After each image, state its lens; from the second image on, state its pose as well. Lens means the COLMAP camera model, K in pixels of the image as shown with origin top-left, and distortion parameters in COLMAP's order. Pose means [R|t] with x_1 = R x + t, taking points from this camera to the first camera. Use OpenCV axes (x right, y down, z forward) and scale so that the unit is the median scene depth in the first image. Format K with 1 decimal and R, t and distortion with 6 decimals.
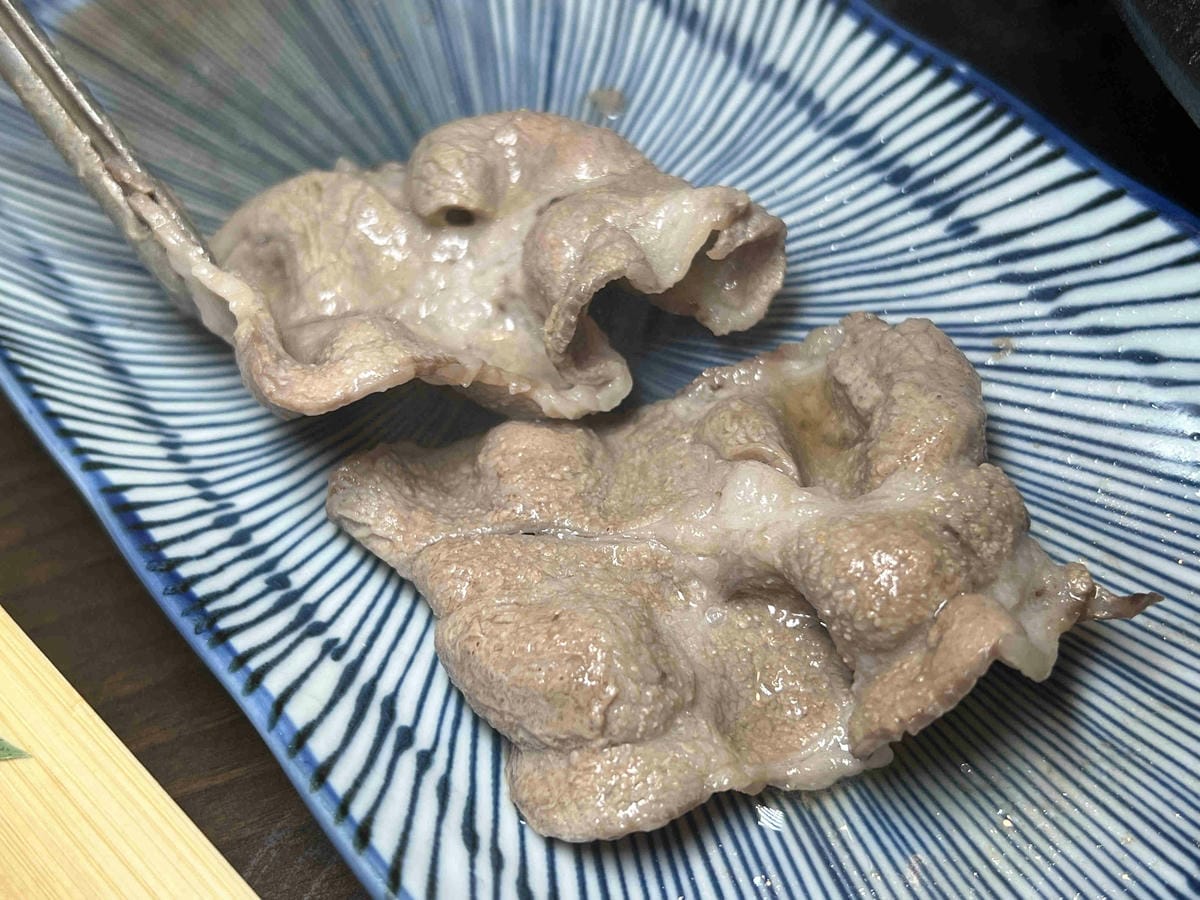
lens RADIAL K [[1591.2, 0, 601.2], [0, 1591.2, 457.6], [0, 0, 1]] dist [0.035361, 0.000000]
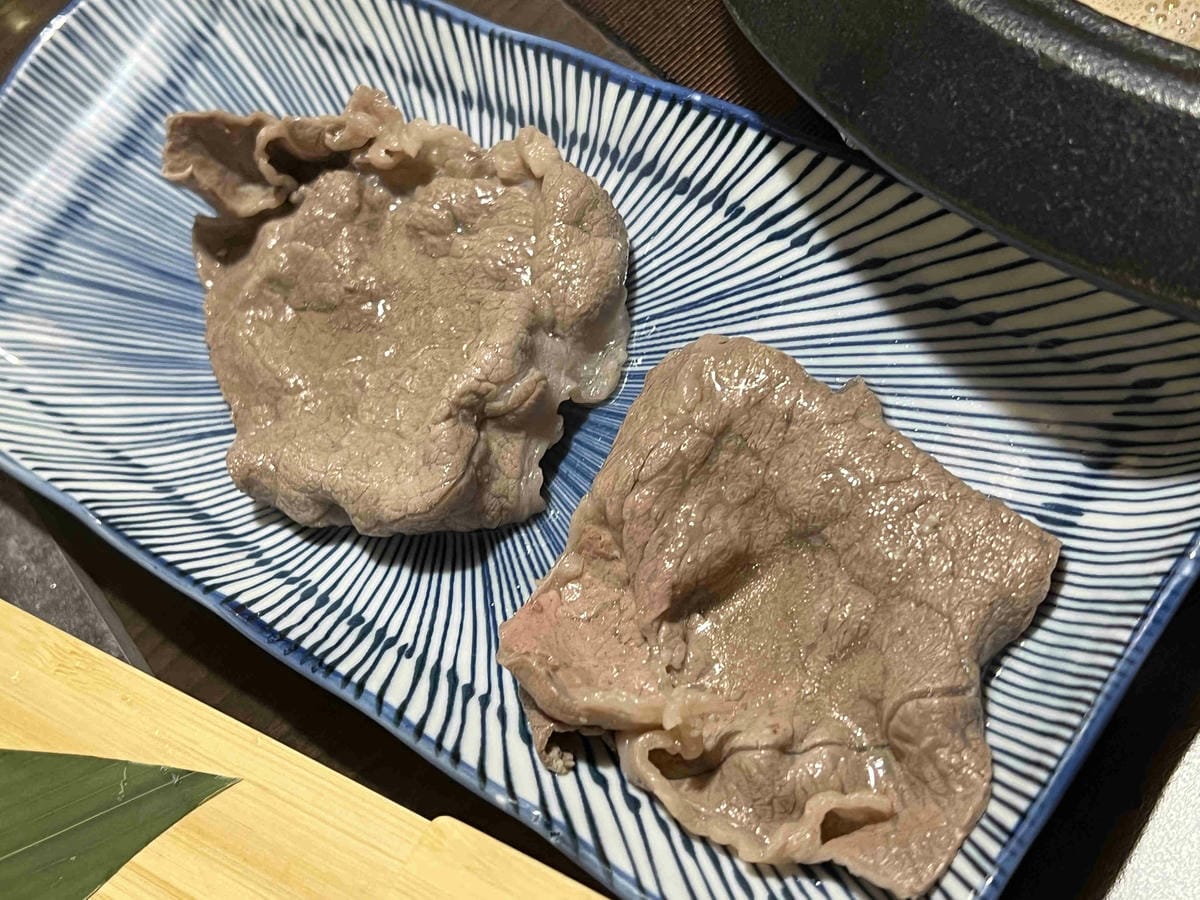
lens RADIAL K [[1780.6, 0, 607.1], [0, 1780.6, 441.8], [0, 0, 1]] dist [0.106343, 0.000000]
pose [[0.937119, -0.341104, -0.073864, 0.180893], [0.343415, 0.938952, 0.020862, -0.029442], [0.062239, -0.044917, 0.997050, -0.578142]]
